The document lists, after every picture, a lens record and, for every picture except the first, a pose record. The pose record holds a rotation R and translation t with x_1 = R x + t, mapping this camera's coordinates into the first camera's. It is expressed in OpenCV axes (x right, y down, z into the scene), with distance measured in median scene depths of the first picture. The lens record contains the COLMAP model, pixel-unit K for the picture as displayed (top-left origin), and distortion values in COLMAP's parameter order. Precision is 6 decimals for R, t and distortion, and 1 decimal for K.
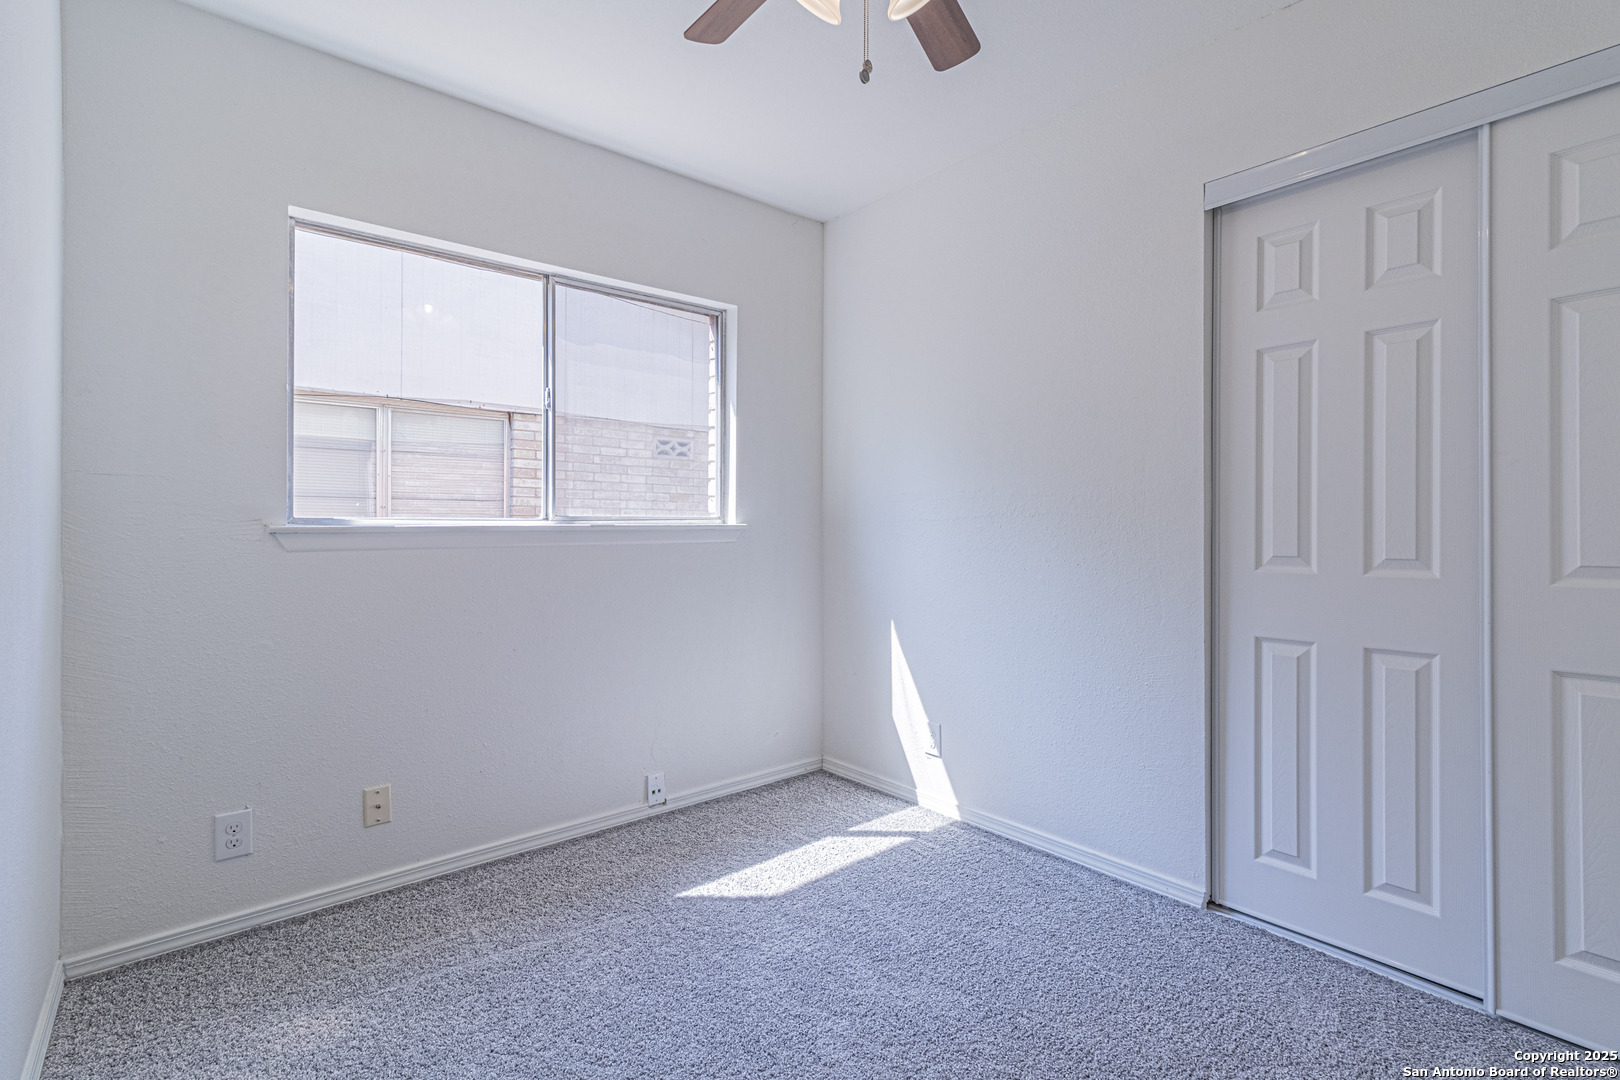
lens RADIAL K [[752.7, 0, 803.5], [0, 752.7, 540.8], [0, 0, 1]] dist [0.005102, 0.000843]
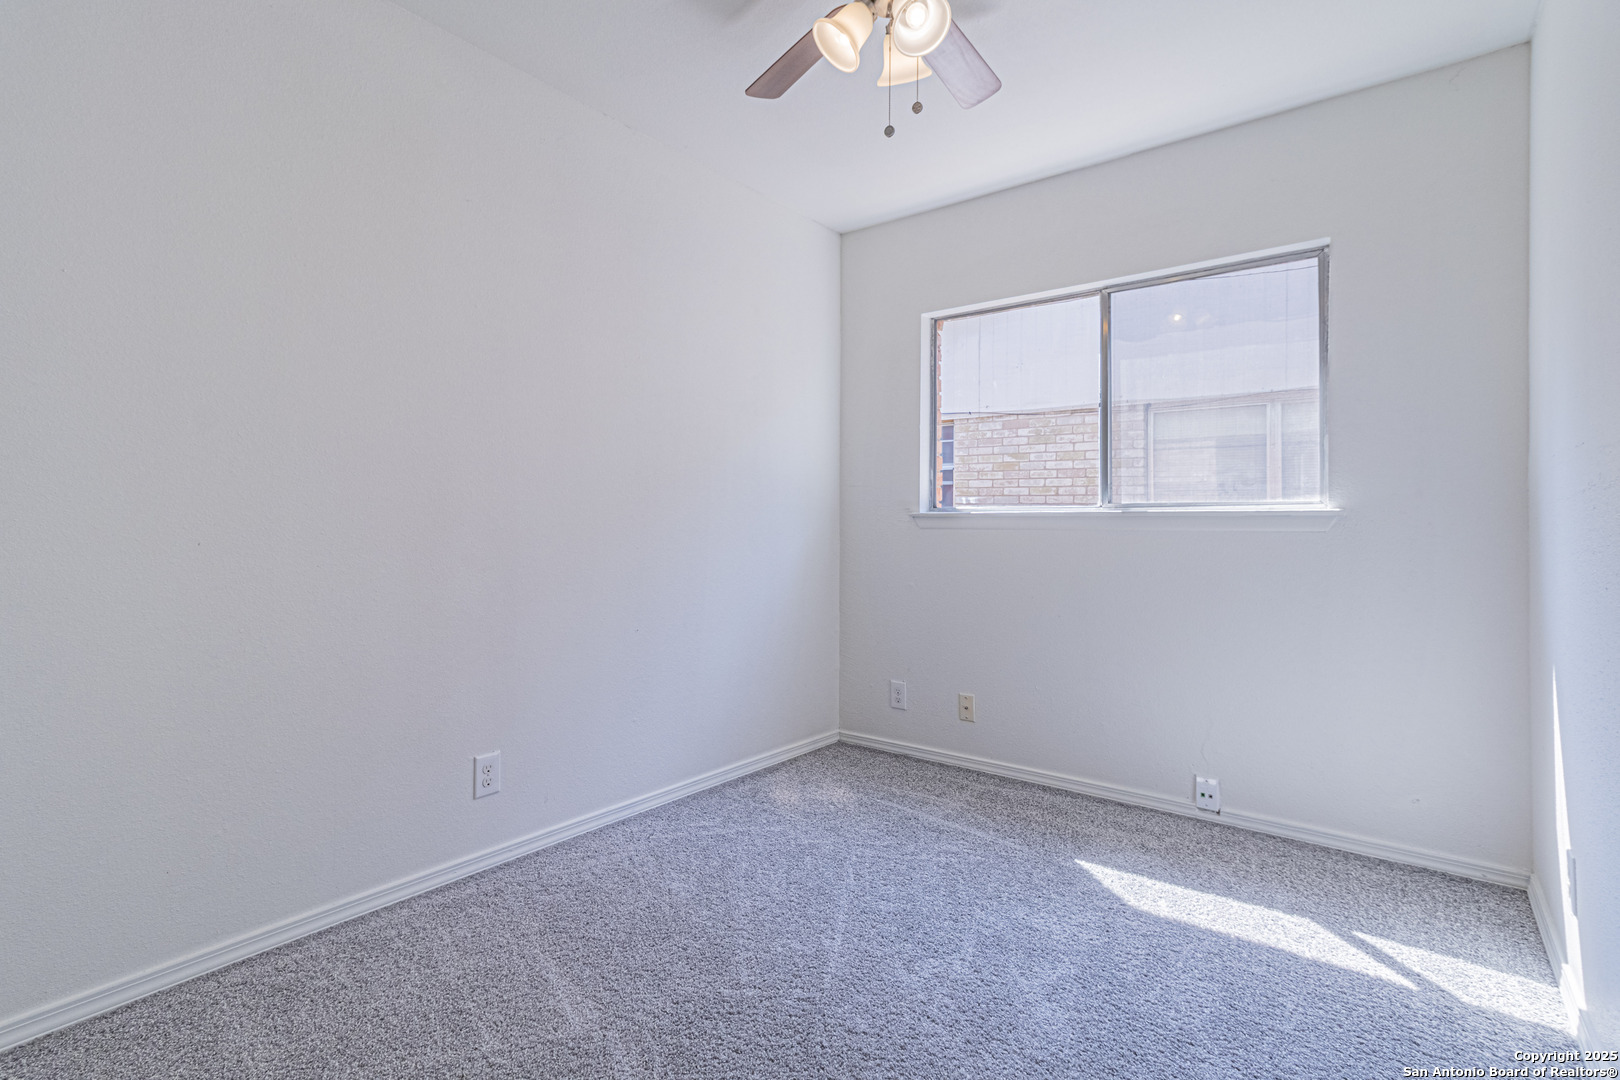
lens RADIAL K [[752.7, 0, 817.0], [0, 752.7, 532.0], [0, 0, 1]] dist [0.005102, 0.000843]
pose [[0.220409, 0.016386, -0.975270, 0.662464], [-0.020393, 0.999718, 0.012188, 0.004634], [0.975194, 0.017202, 0.220681, 0.346743]]
